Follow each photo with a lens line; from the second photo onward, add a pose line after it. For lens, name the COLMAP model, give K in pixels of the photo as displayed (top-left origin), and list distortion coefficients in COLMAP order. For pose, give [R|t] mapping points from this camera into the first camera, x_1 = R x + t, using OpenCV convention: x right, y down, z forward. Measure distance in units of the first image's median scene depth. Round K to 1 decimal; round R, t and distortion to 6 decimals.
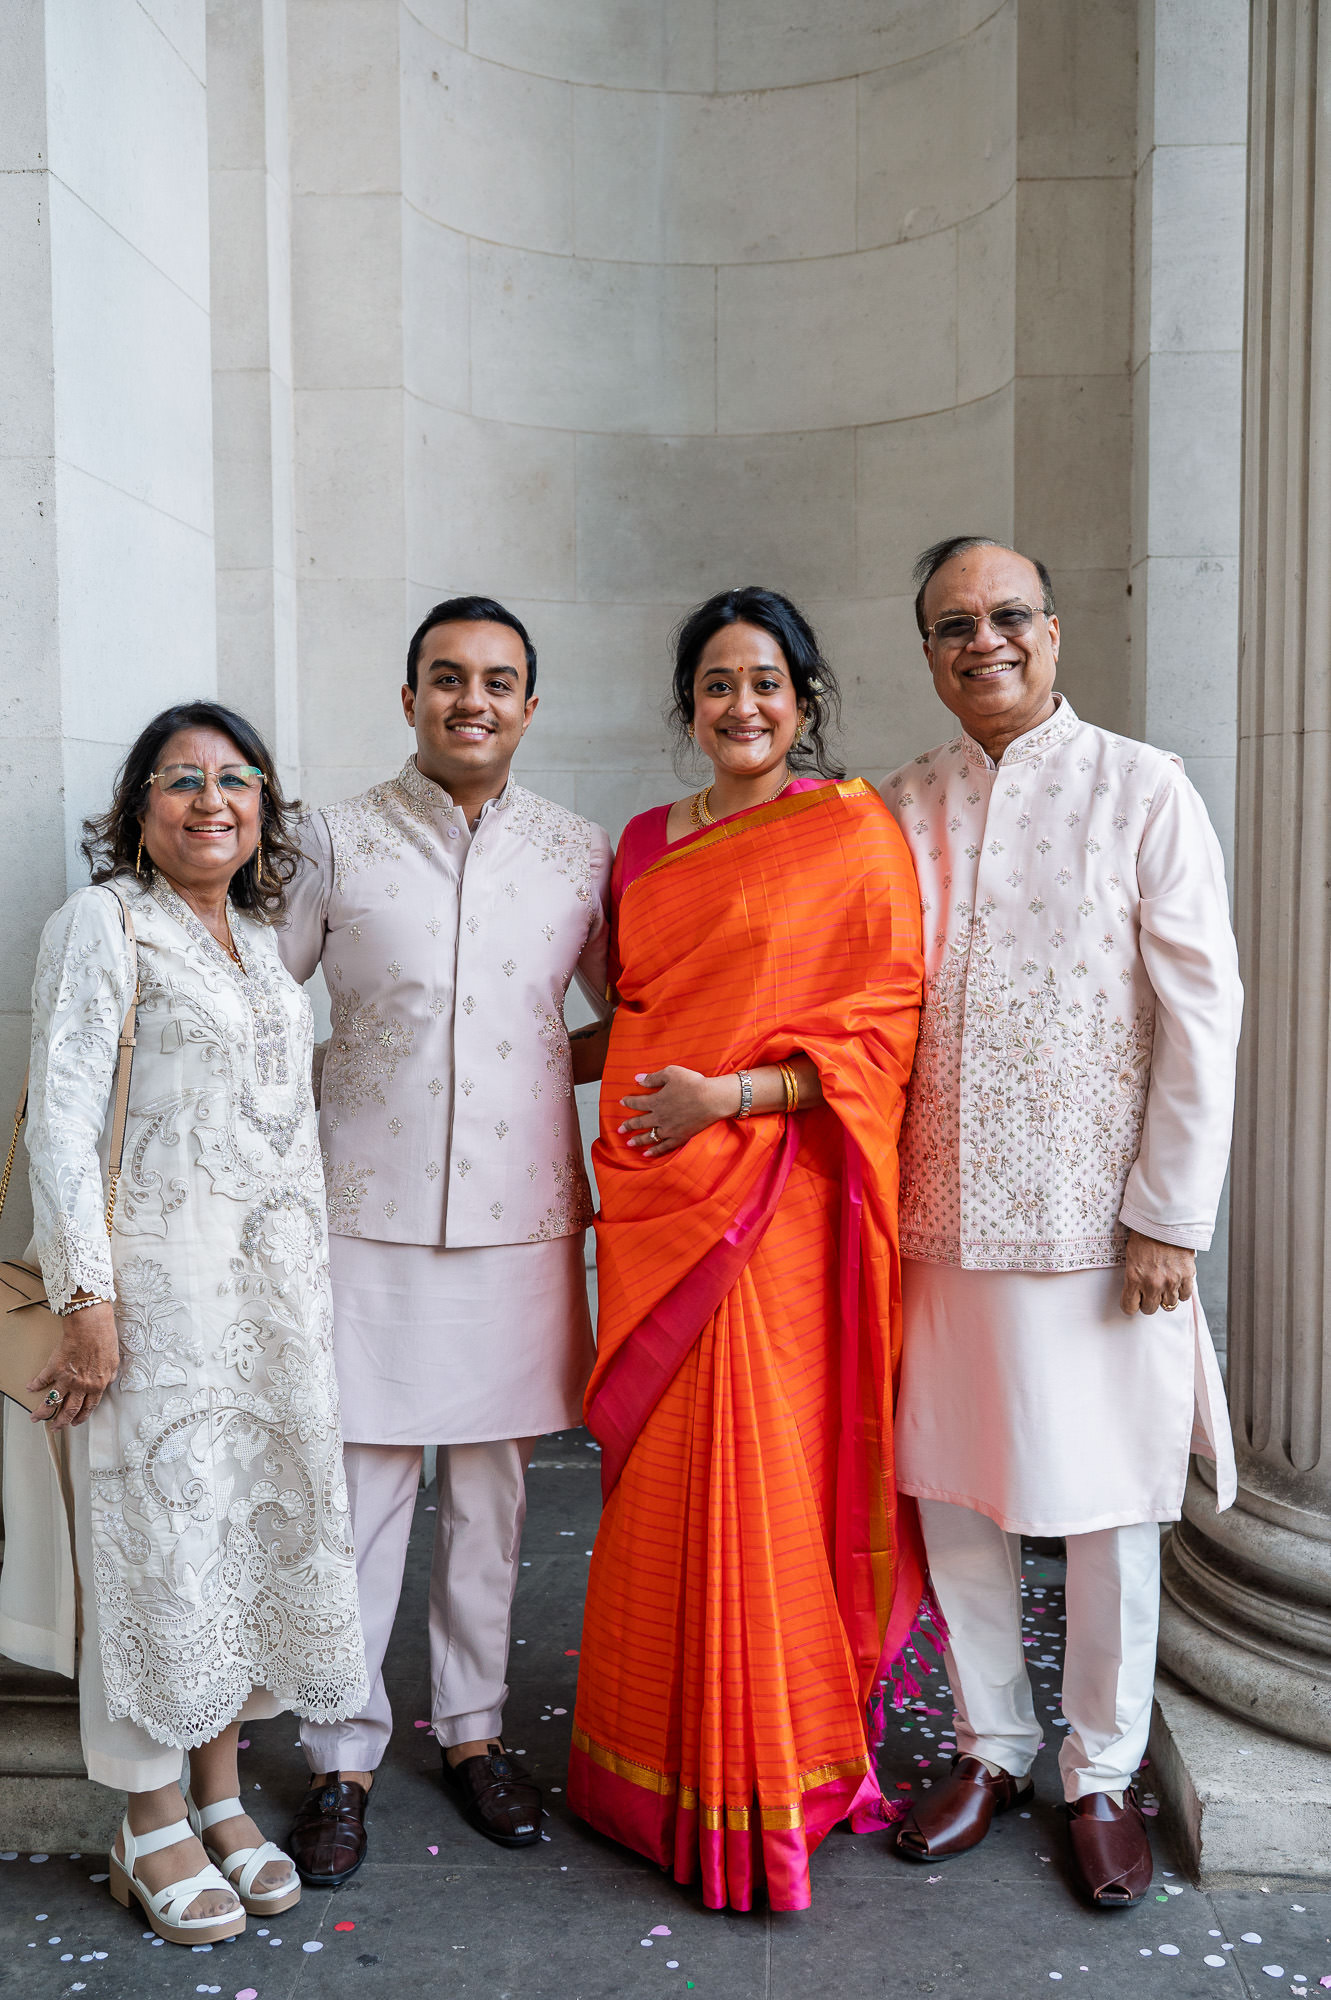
lens RADIAL K [[2345.3, 0, 630.2], [0, 2345.3, 1022.6], [0, 0, 1]] dist [0.013206, -0.005037]
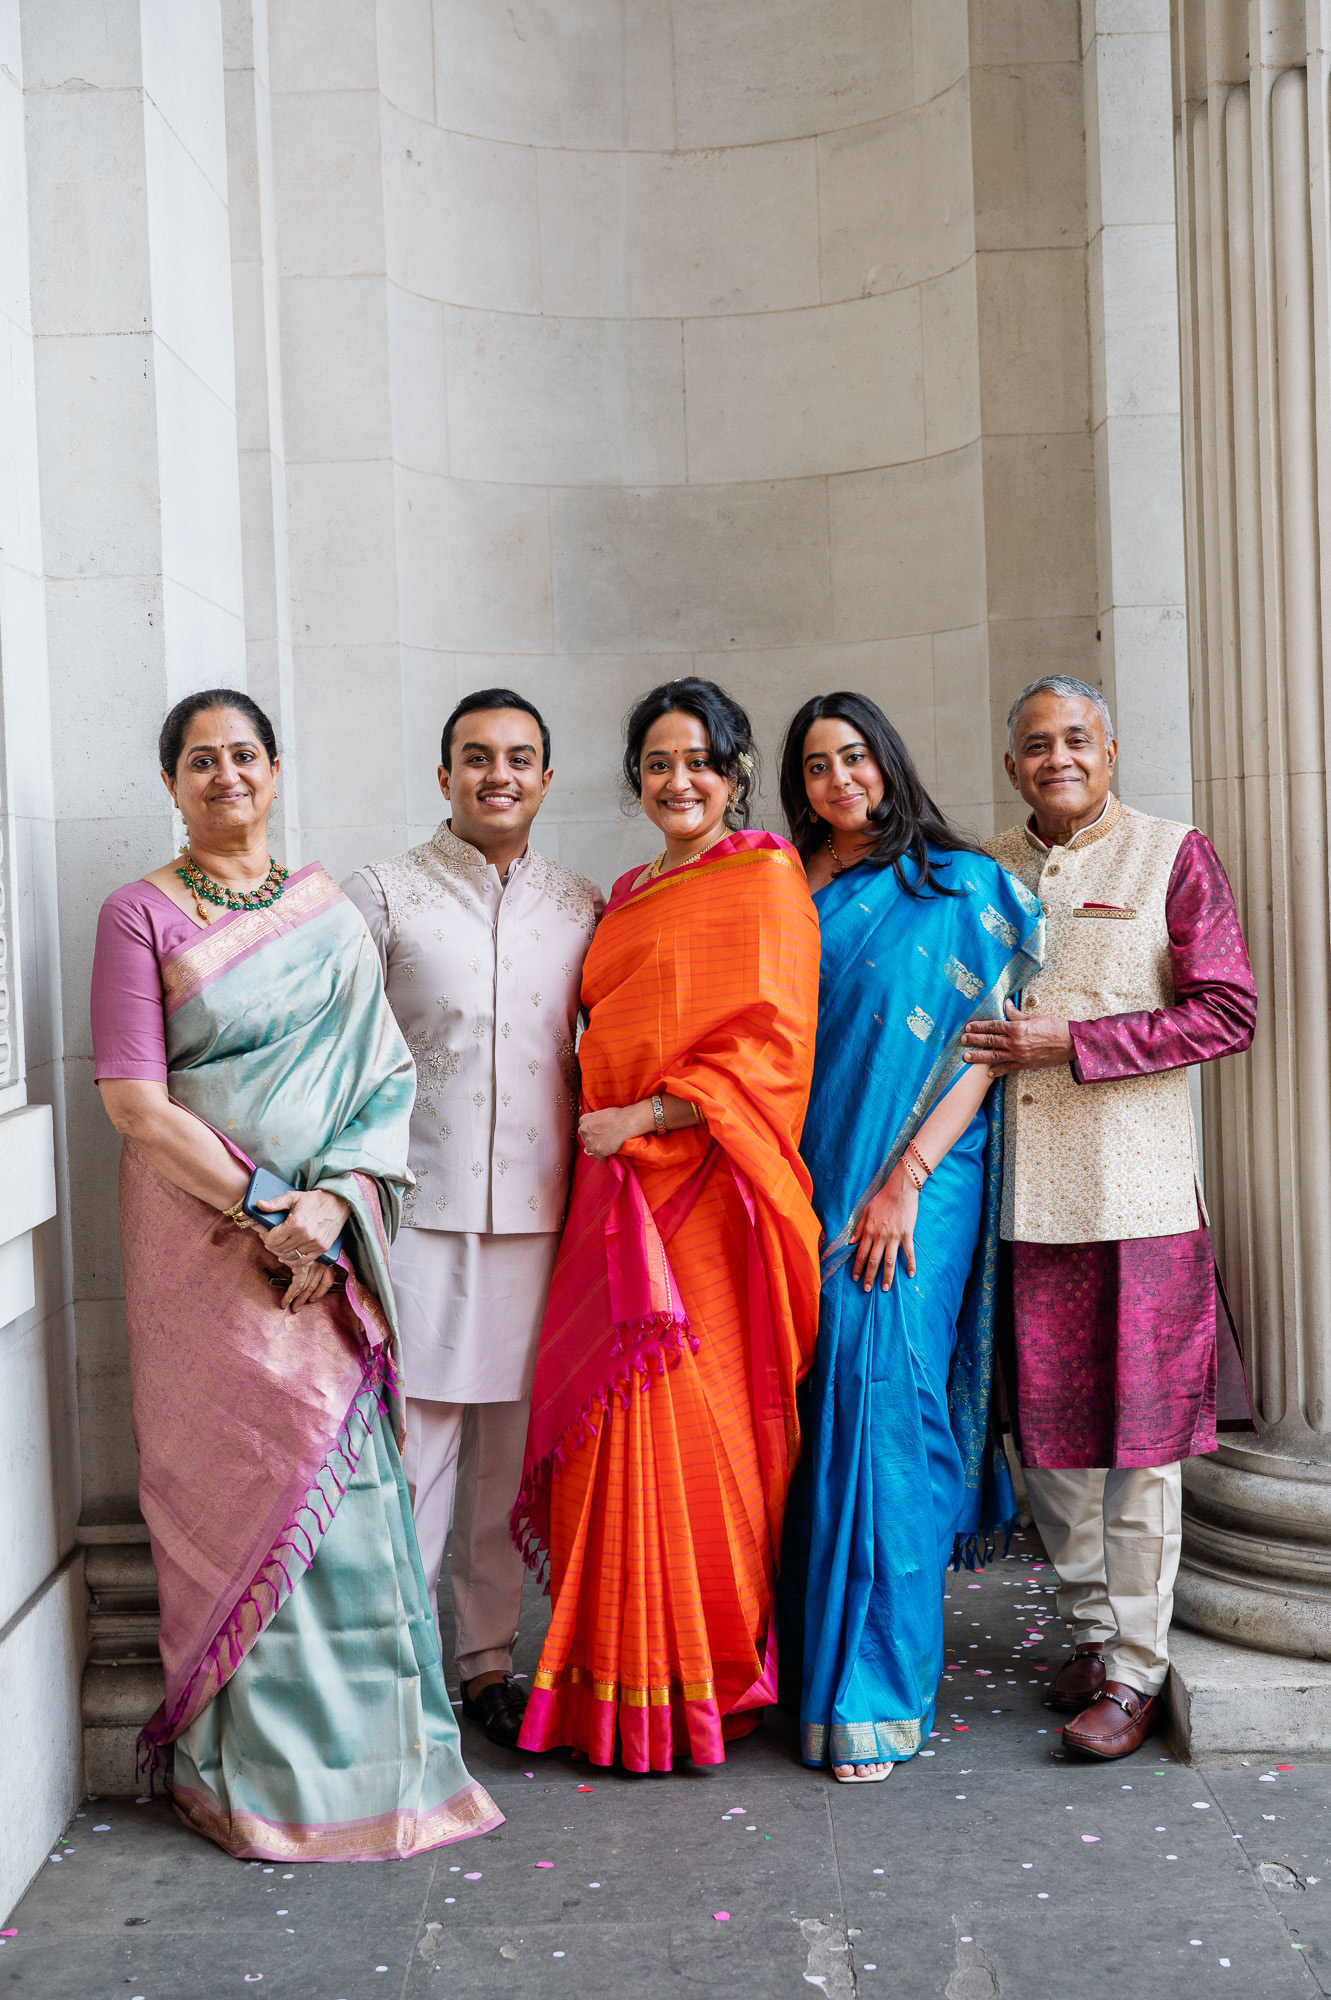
lens RADIAL K [[2593.7, 0, 707.9], [0, 2593.7, 999.0], [0, 0, 1]] dist [0.004459, 0.024375]
pose [[0.998233, -0.034222, 0.048587, -0.023125], [0.035910, 0.998766, -0.034304, 0.010899], [-0.047353, 0.035989, 0.998230, -0.142148]]
